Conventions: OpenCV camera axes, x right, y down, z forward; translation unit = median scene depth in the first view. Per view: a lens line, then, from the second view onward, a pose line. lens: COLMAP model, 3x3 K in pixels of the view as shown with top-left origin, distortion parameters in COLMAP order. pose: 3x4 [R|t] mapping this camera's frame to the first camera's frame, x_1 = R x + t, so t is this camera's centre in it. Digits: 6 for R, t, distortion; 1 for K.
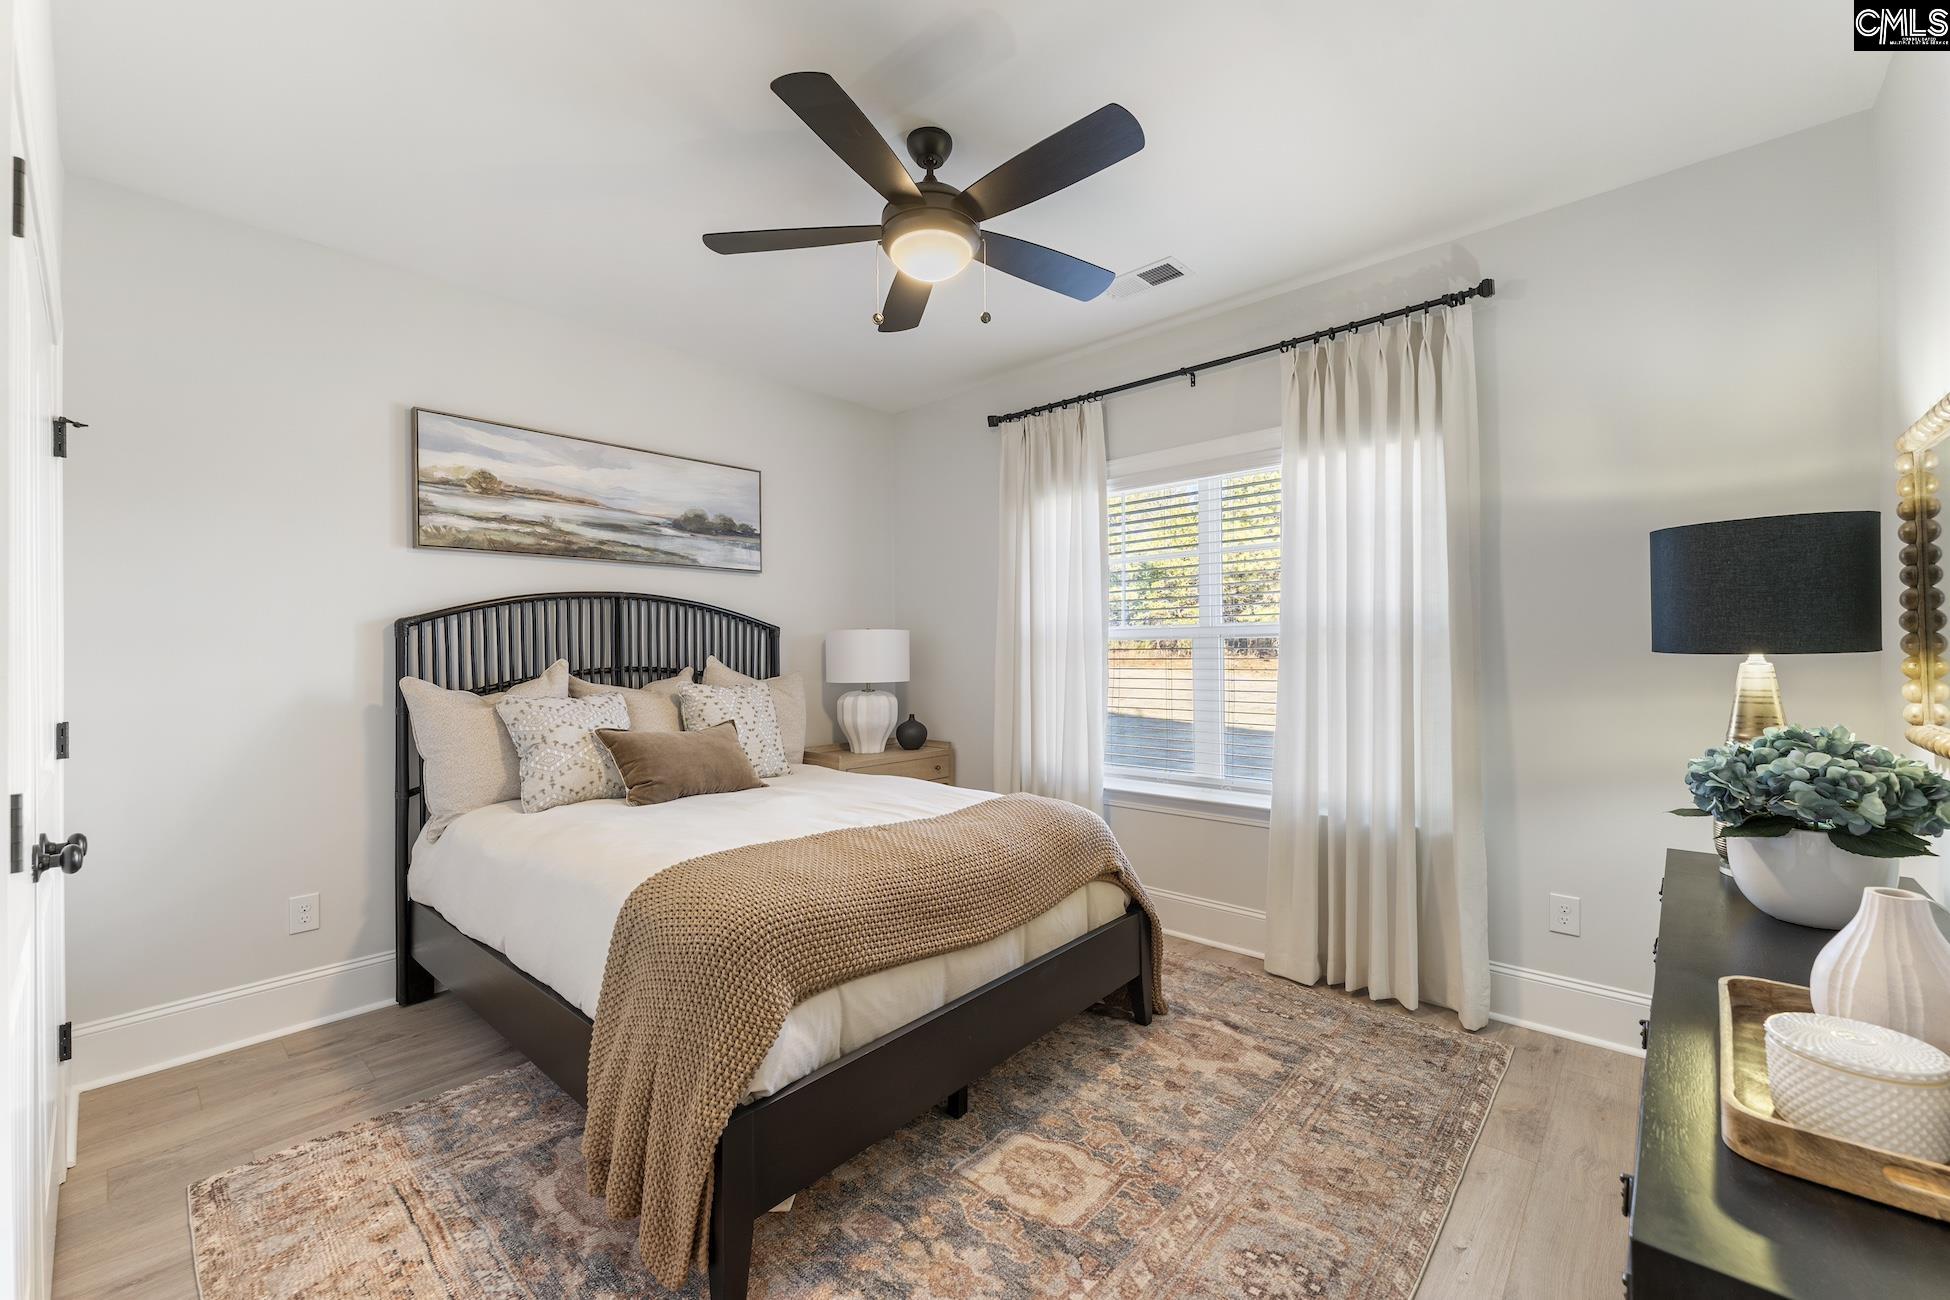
lens RADIAL K [[776.5, 0, 965.7], [0, 776.5, 654.9], [0, 0, 1]] dist [0.000645, 0.000055]
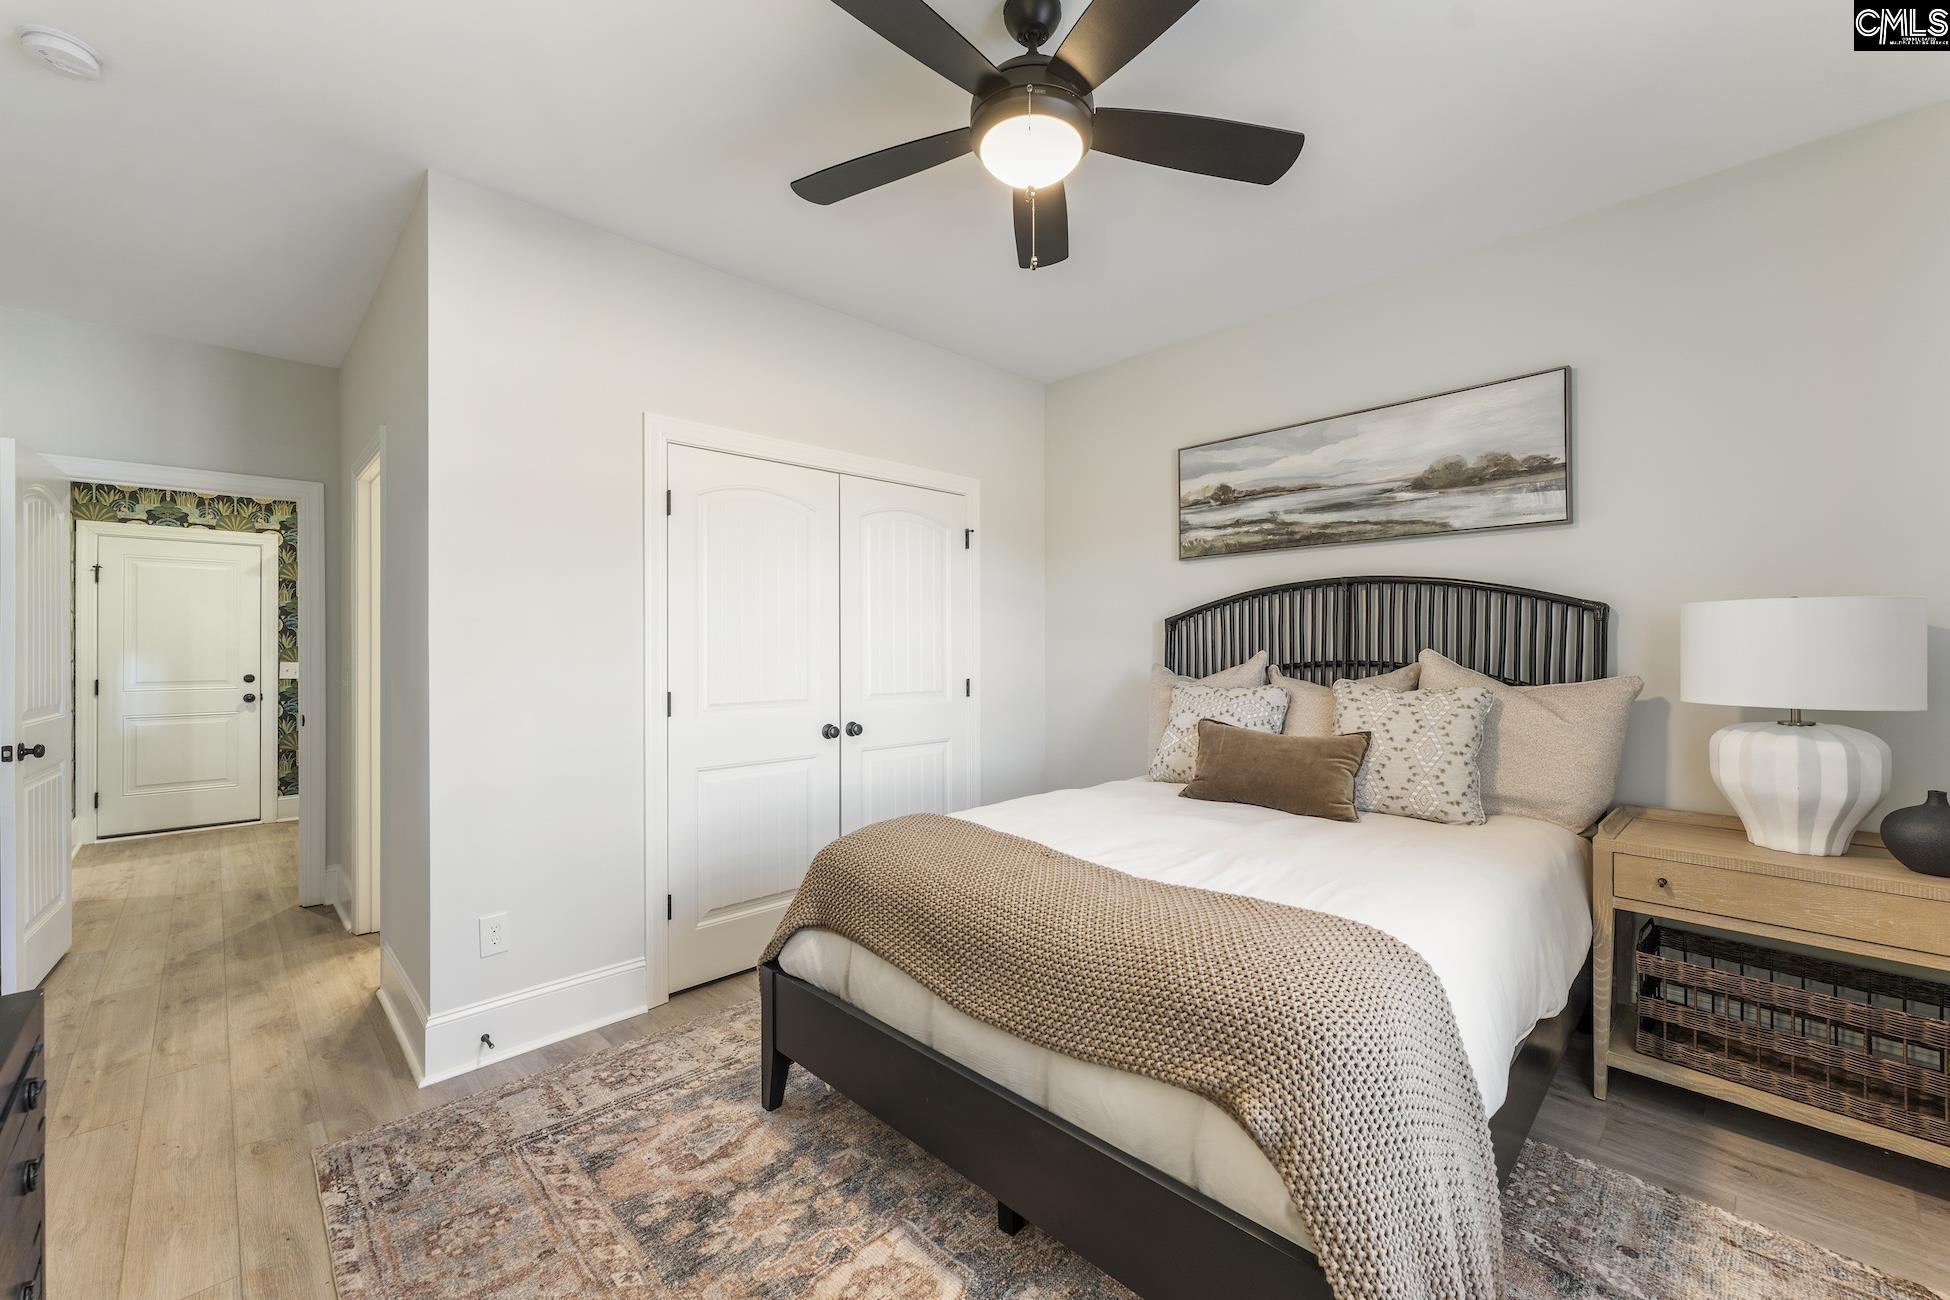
lens RADIAL K [[776.5, 0, 965.5], [0, 776.5, 648.5], [0, 0, 1]] dist [0.000645, 0.000055]
pose [[-0.054668, 0.011285, -0.998441, 0.502677], [0.000431, 0.999936, 0.011278, -0.009017], [0.998504, 0.000187, -0.054669, 0.640610]]
